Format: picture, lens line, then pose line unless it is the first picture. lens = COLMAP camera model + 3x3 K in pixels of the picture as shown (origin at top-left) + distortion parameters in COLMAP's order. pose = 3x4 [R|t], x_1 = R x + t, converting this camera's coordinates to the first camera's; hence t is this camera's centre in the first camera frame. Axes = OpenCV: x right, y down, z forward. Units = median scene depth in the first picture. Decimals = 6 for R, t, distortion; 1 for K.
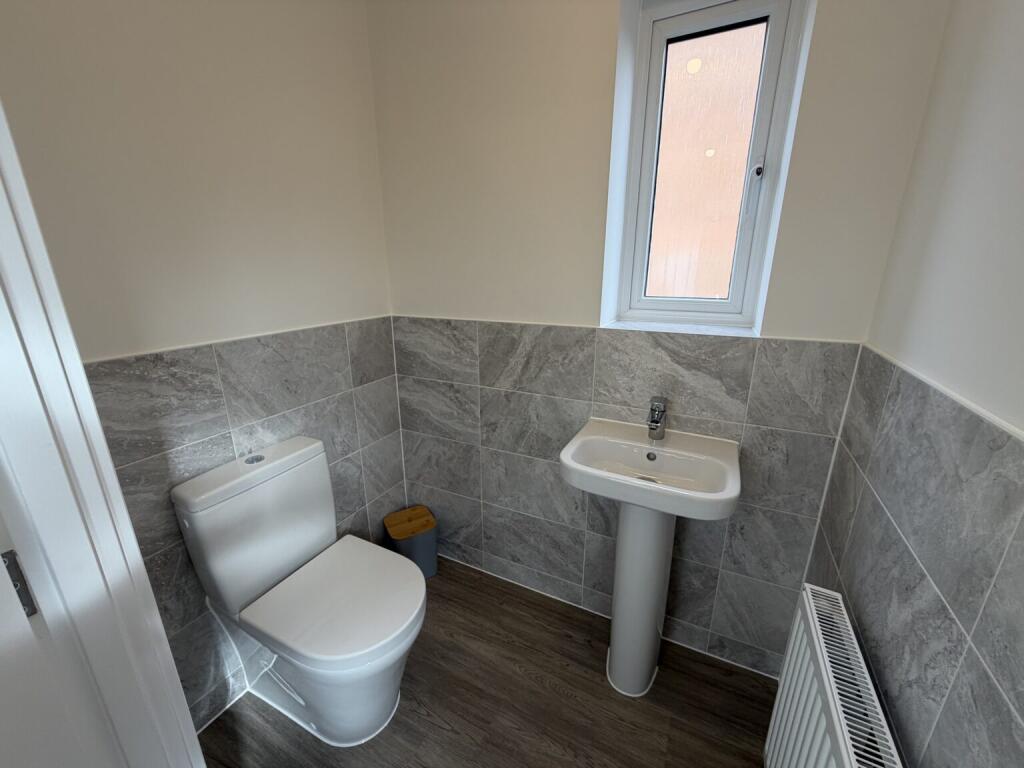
lens RADIAL K [[407.4, 0, 512.2], [0, 407.4, 384.4], [0, 0, 1]] dist [-0.006141, 0.000284]
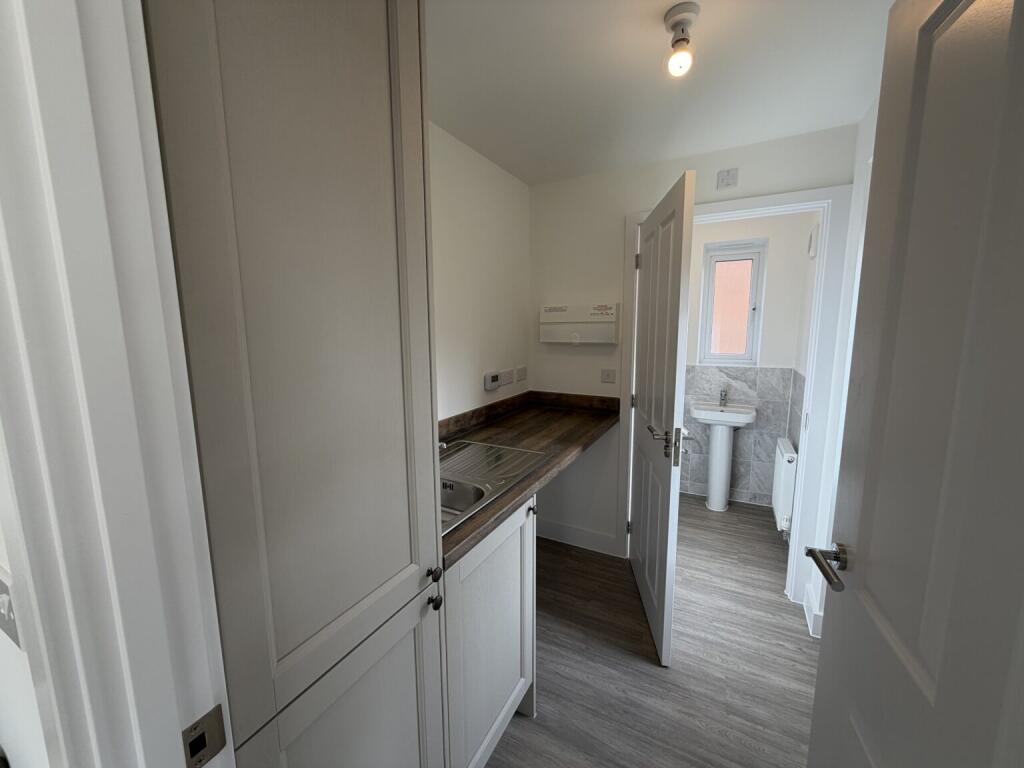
lens RADIAL K [[407.4, 0, 514.1], [0, 407.4, 384.2], [0, 0, 1]] dist [-0.006141, 0.000284]
pose [[0.999860, -0.004102, -0.016201, -0.960571], [0.001827, 0.990432, -0.137988, 0.356154], [0.016612, 0.137939, 0.990301, -1.658740]]
